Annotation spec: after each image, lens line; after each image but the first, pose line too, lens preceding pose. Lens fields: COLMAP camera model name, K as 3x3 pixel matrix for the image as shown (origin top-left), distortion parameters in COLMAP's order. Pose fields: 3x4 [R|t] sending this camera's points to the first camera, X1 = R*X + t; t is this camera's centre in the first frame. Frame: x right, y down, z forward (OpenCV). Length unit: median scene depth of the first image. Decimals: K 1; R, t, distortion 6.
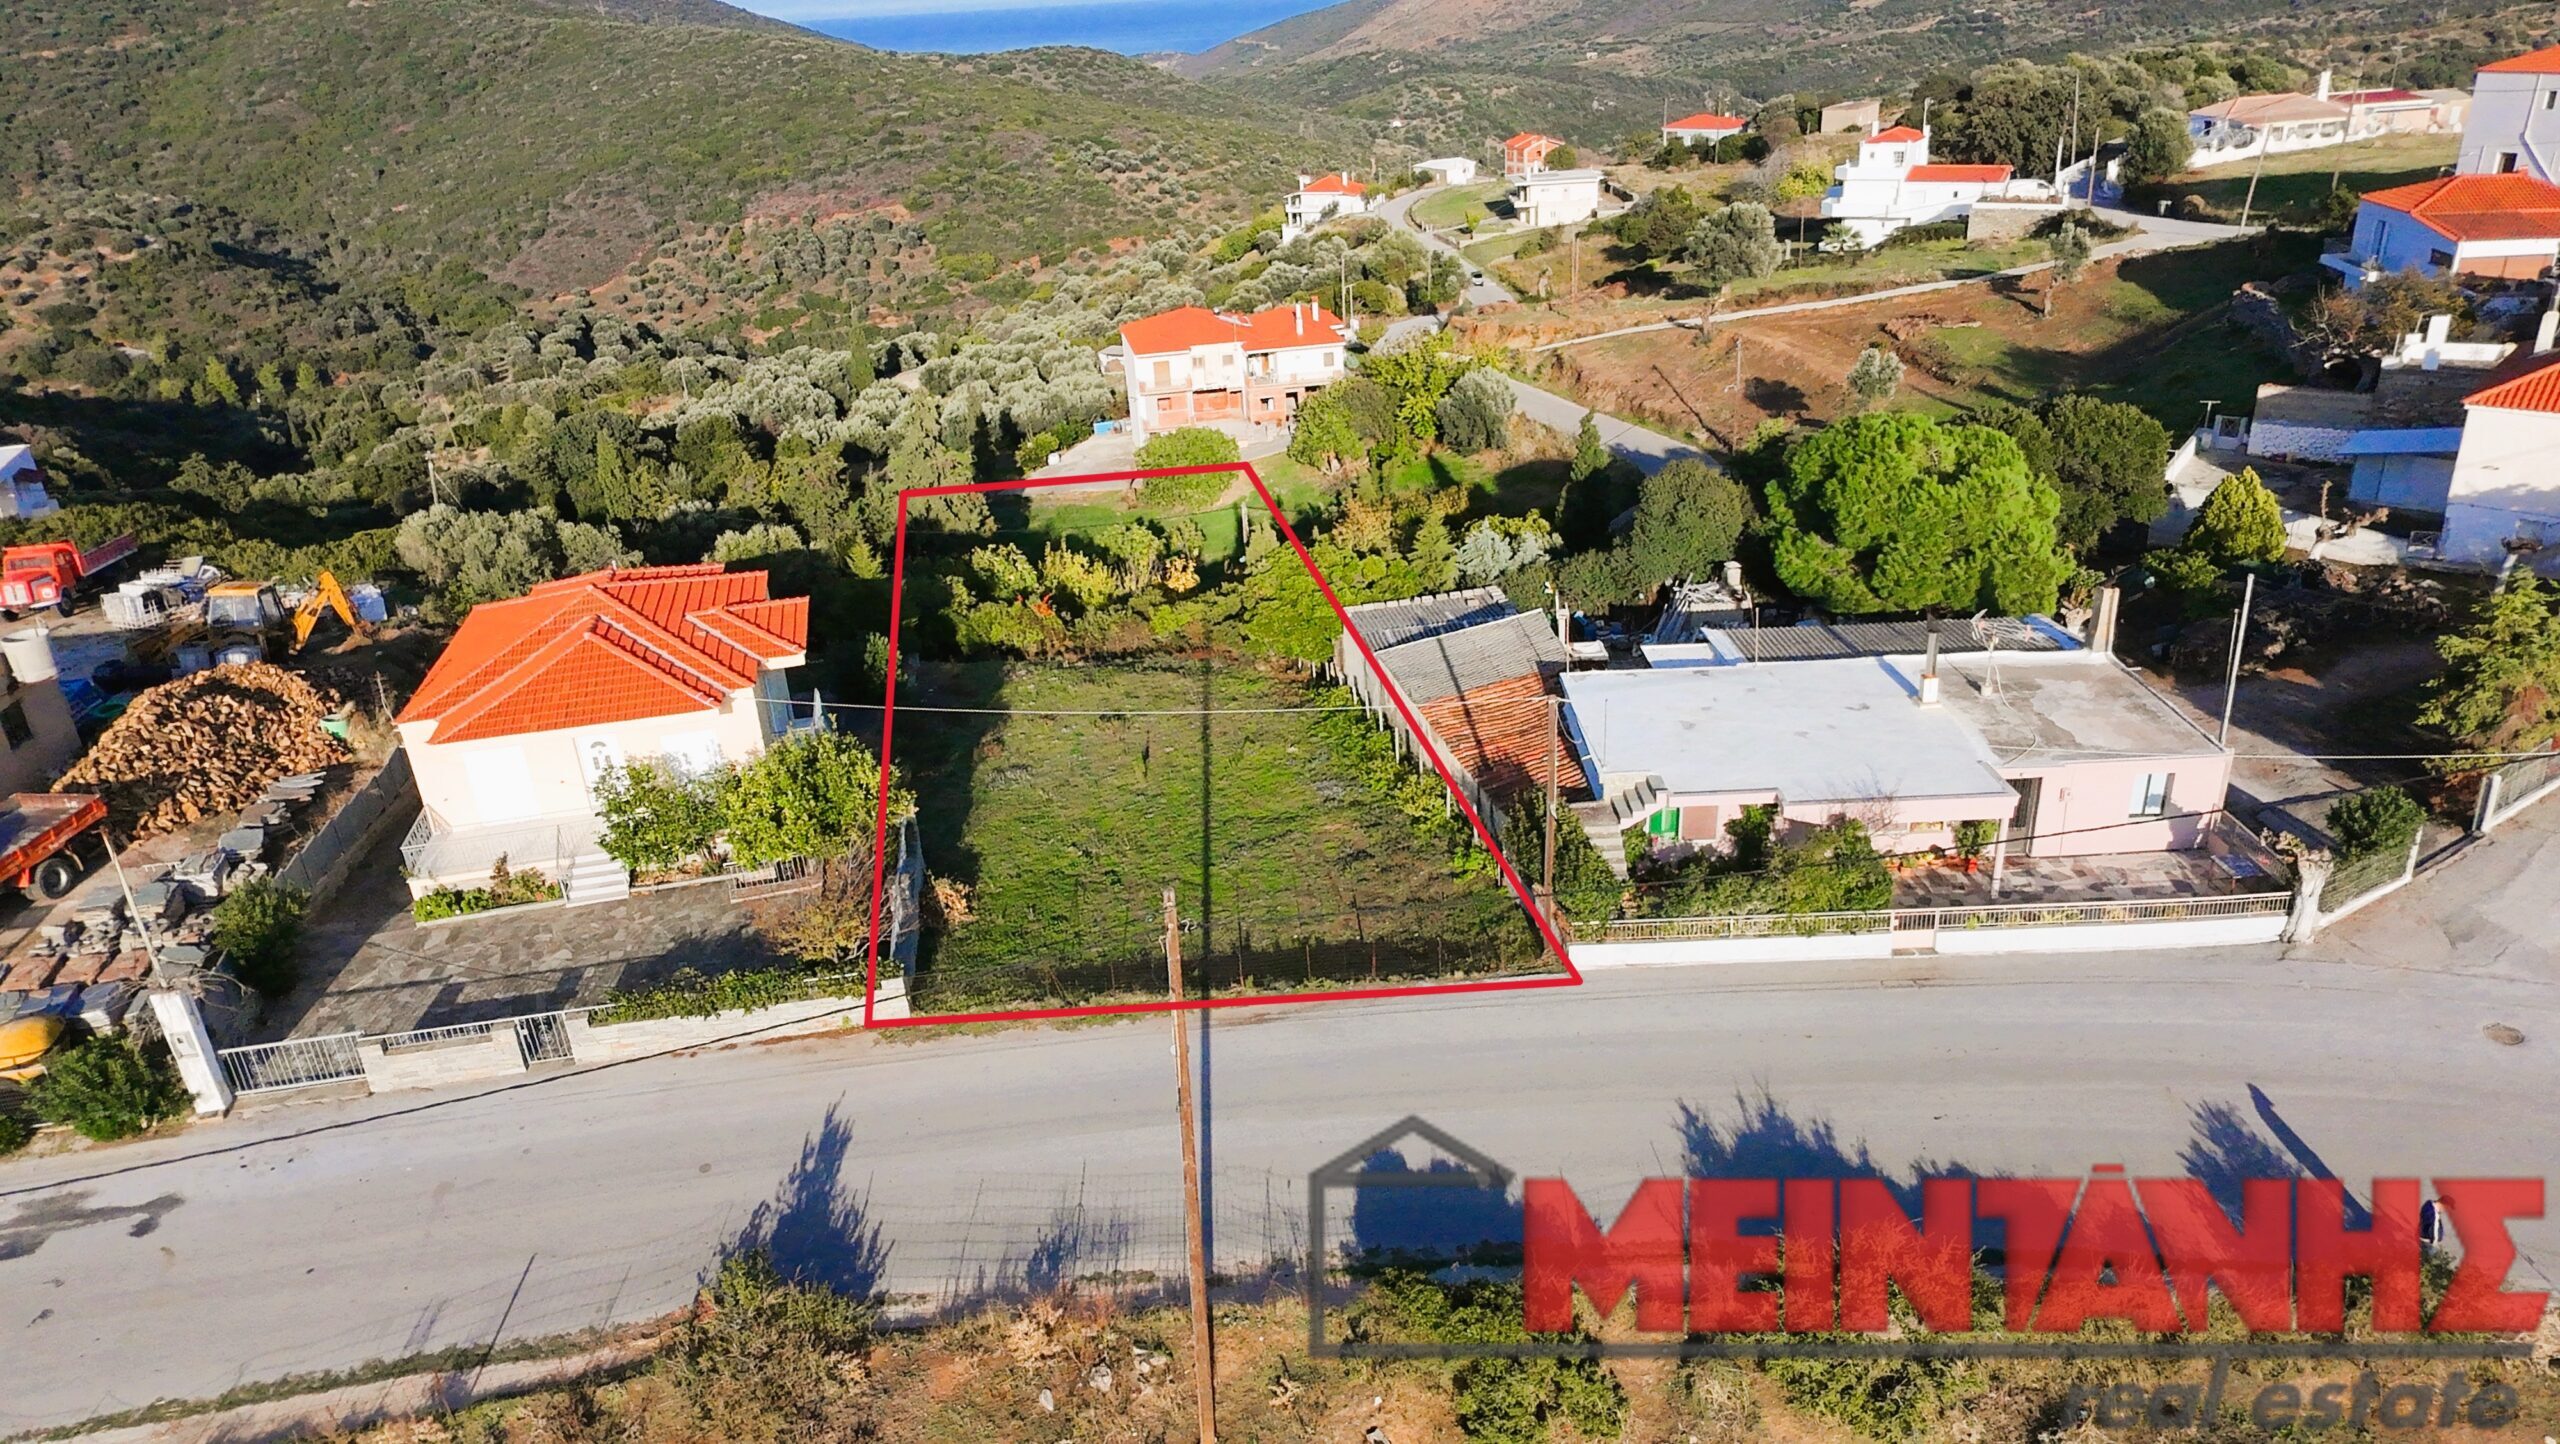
lens RADIAL K [[1636.1, 0, 1293.1], [0, 1636.1, 725.4], [0, 0, 1]] dist [0.005955, -0.004436]
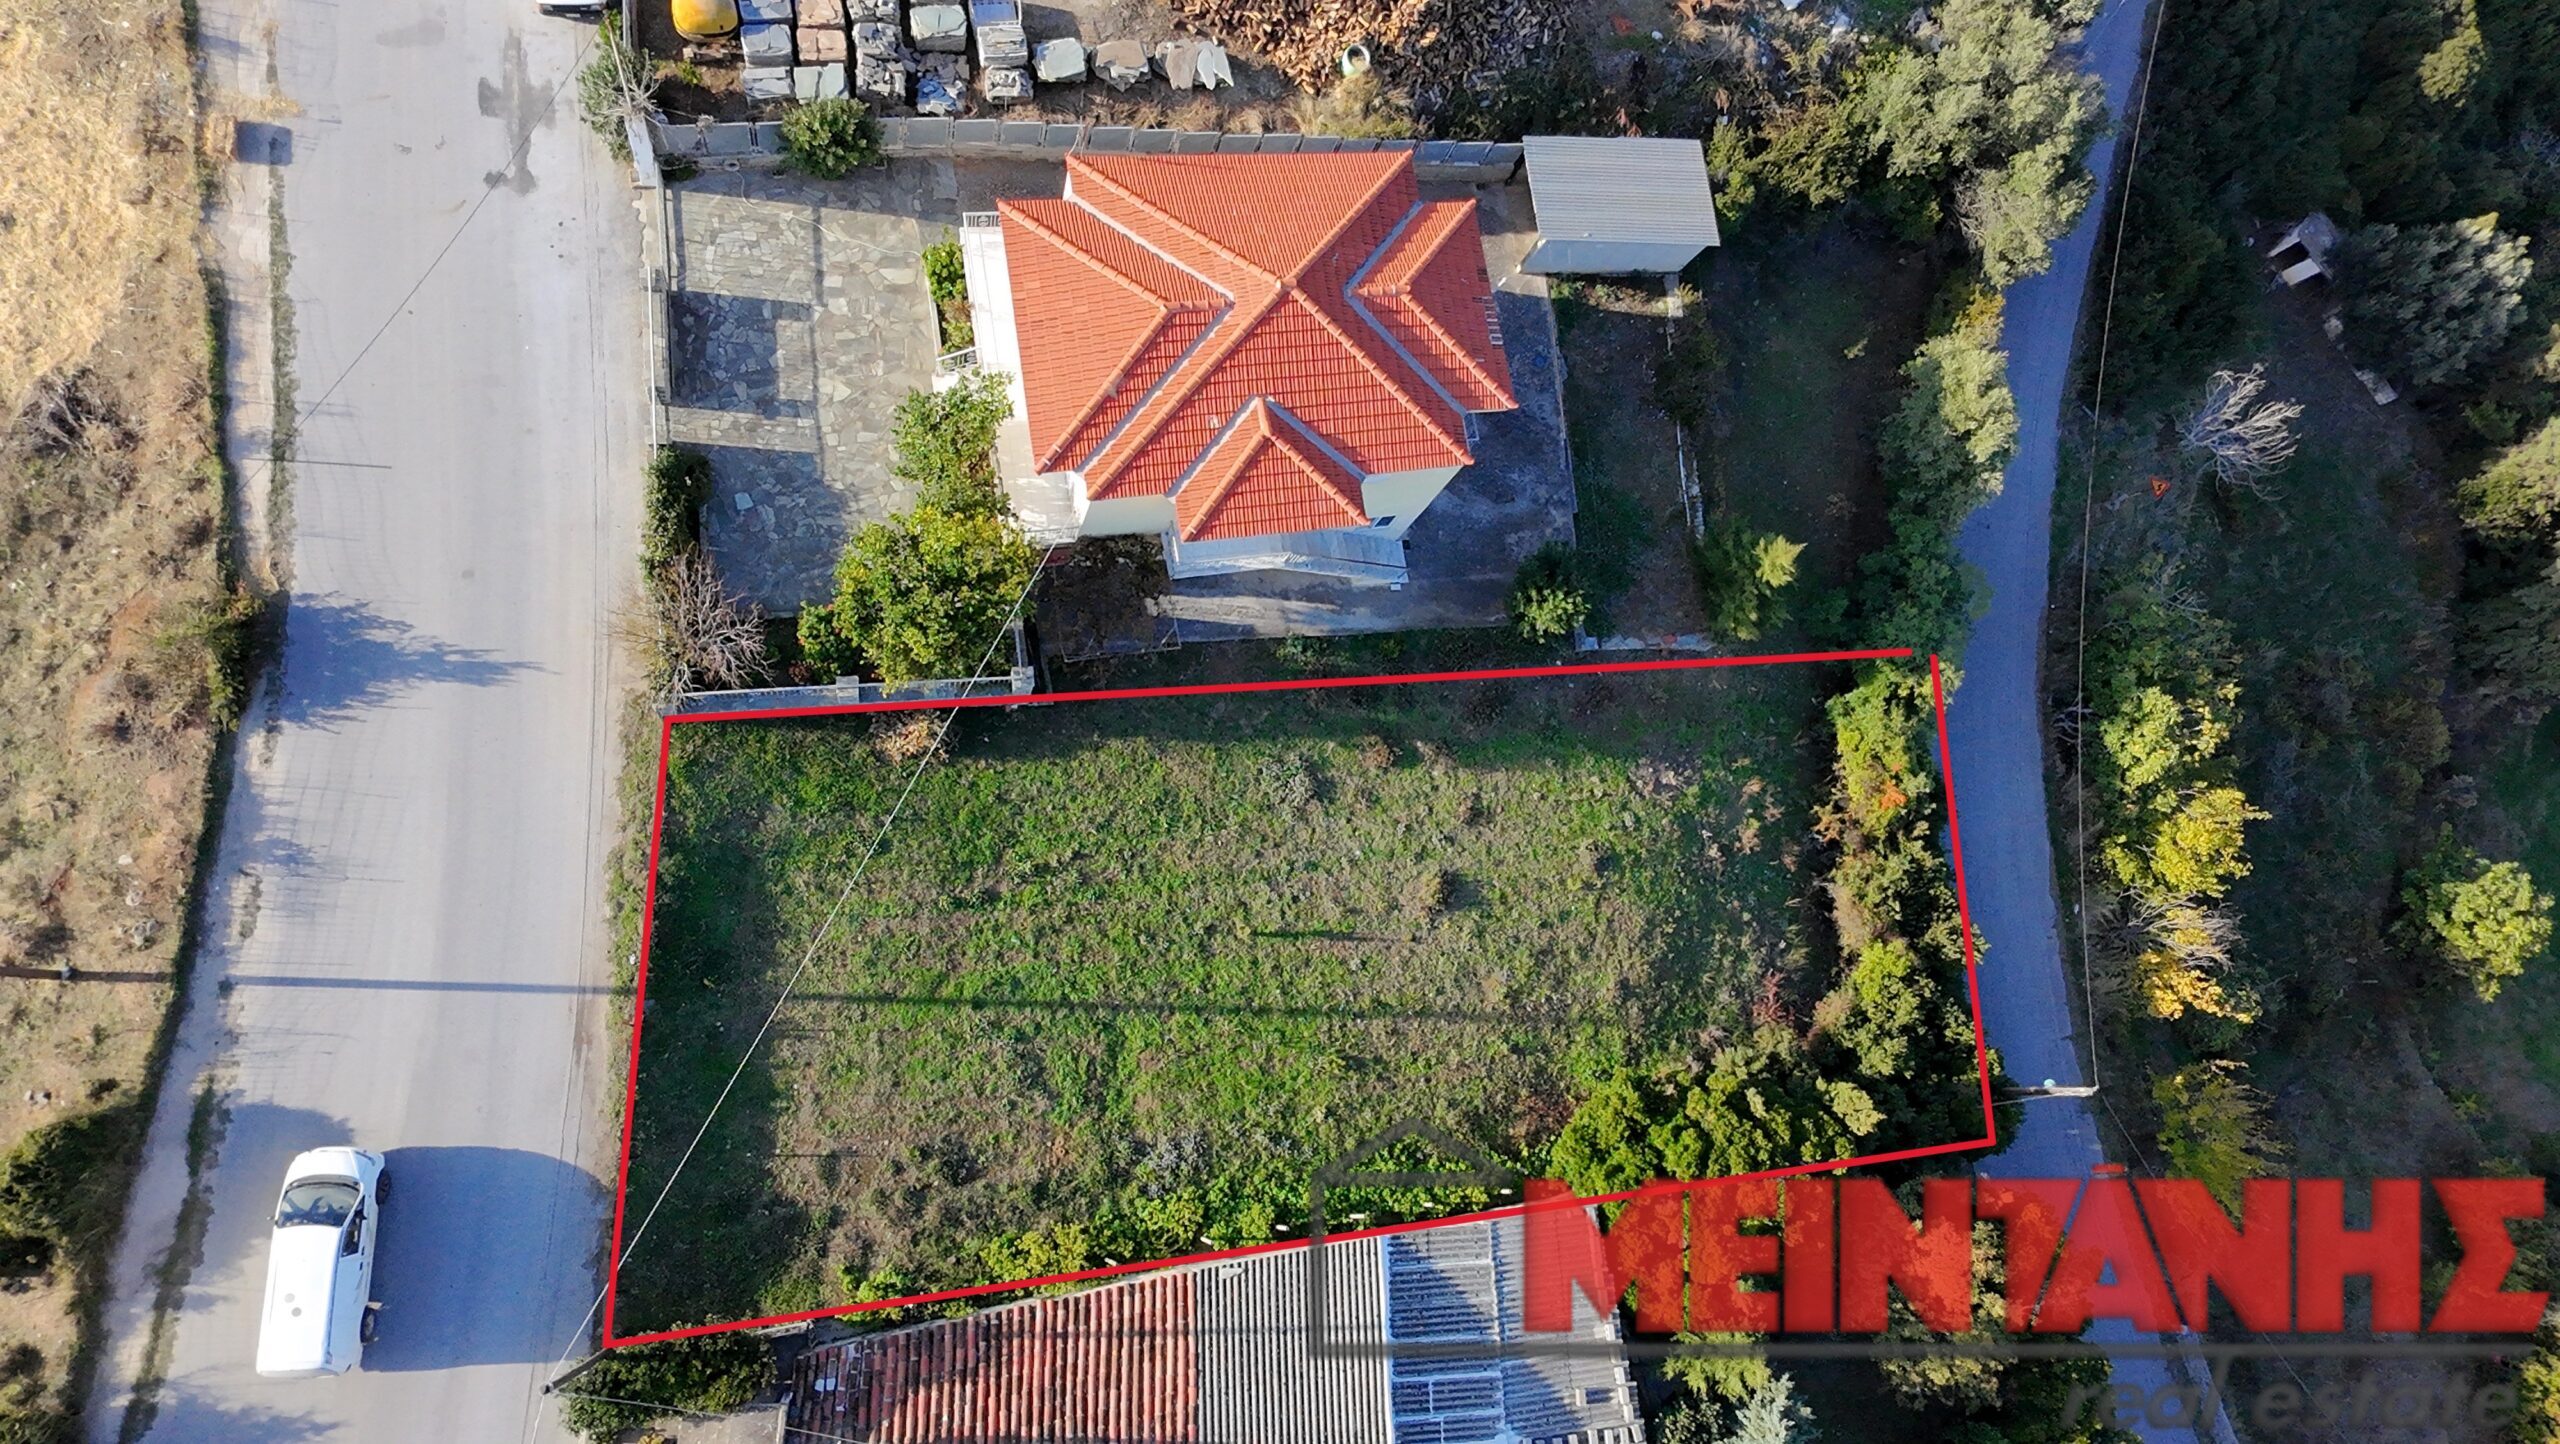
lens RADIAL K [[1636.1, 0, 1297.7], [0, 1636.1, 733.1], [0, 0, 1]] dist [0.005955, -0.004436]
pose [[-0.076547, 0.980607, -0.180415, -0.008037], [-0.607216, 0.097672, 0.788510, -0.128978], [0.790841, 0.169909, 0.587964, 0.095010]]
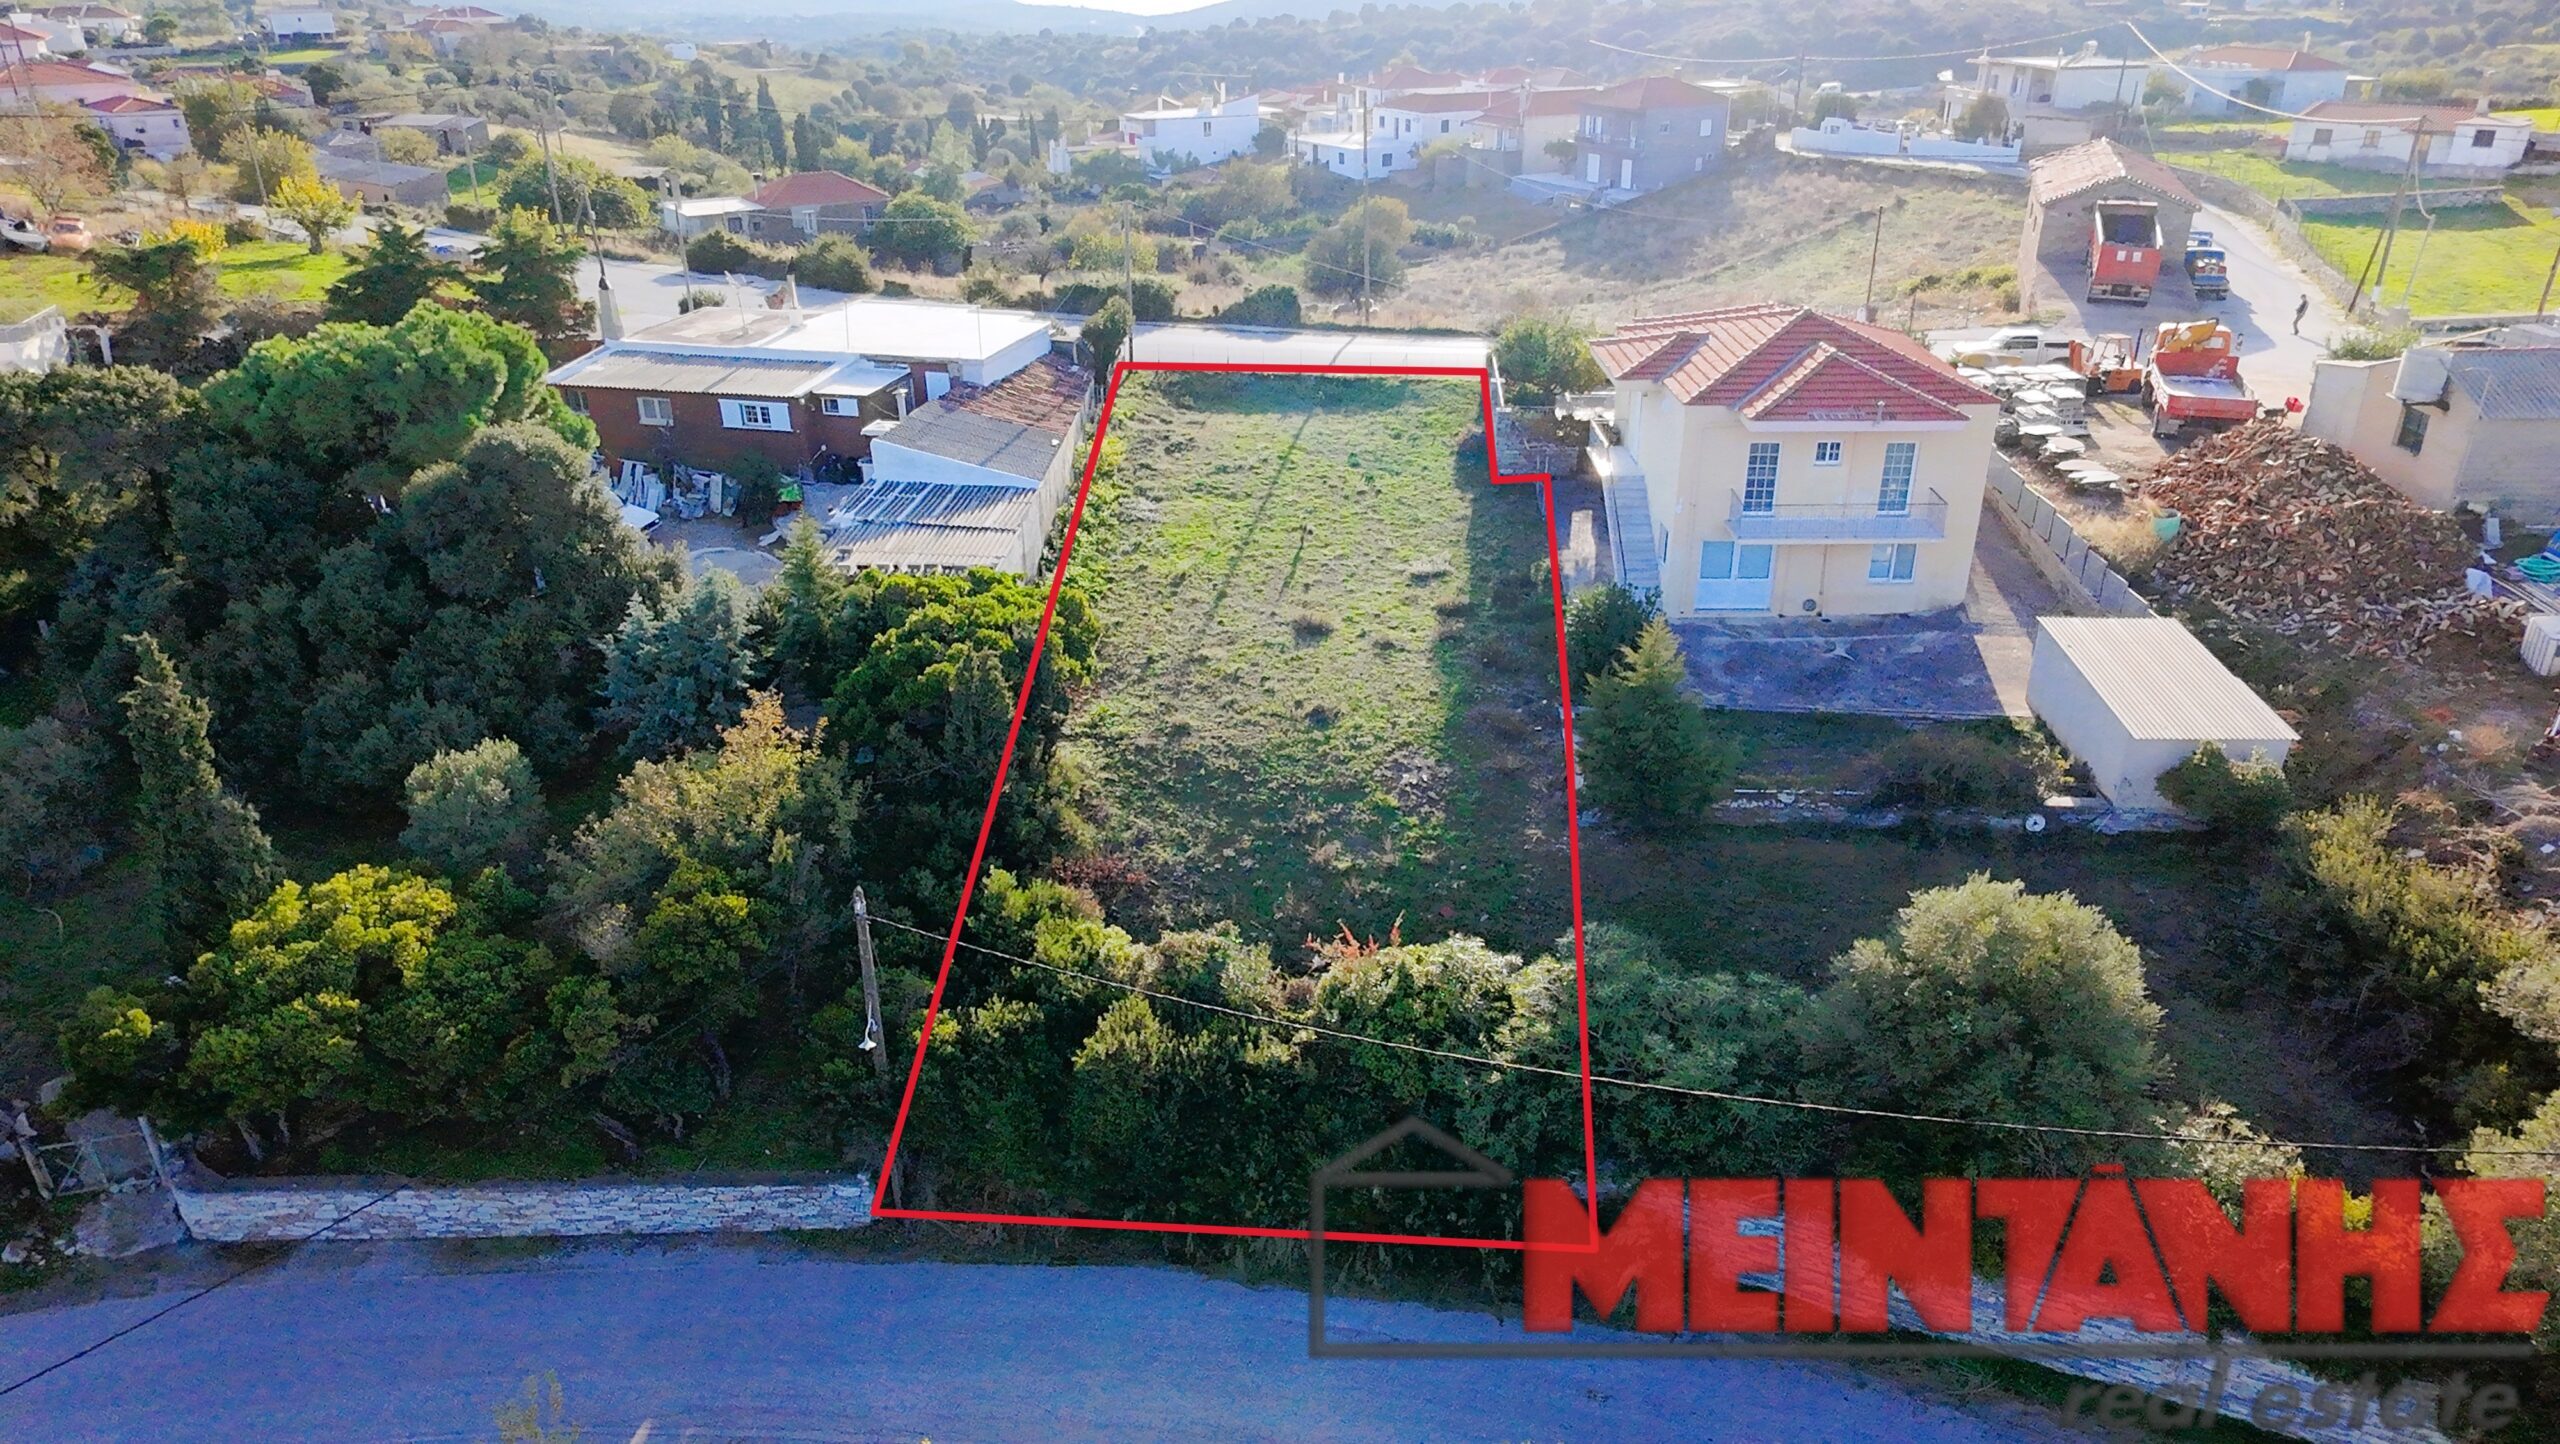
lens RADIAL K [[1636.1, 0, 1297.8], [0, 1636.1, 727.1], [0, 0, 1]] dist [0.005955, -0.004436]
pose [[-0.967940, -0.050468, 0.246057, -0.067391], [0.154697, 0.651994, 0.742275, -0.126945], [-0.197889, 0.756543, -0.623284, 0.332910]]
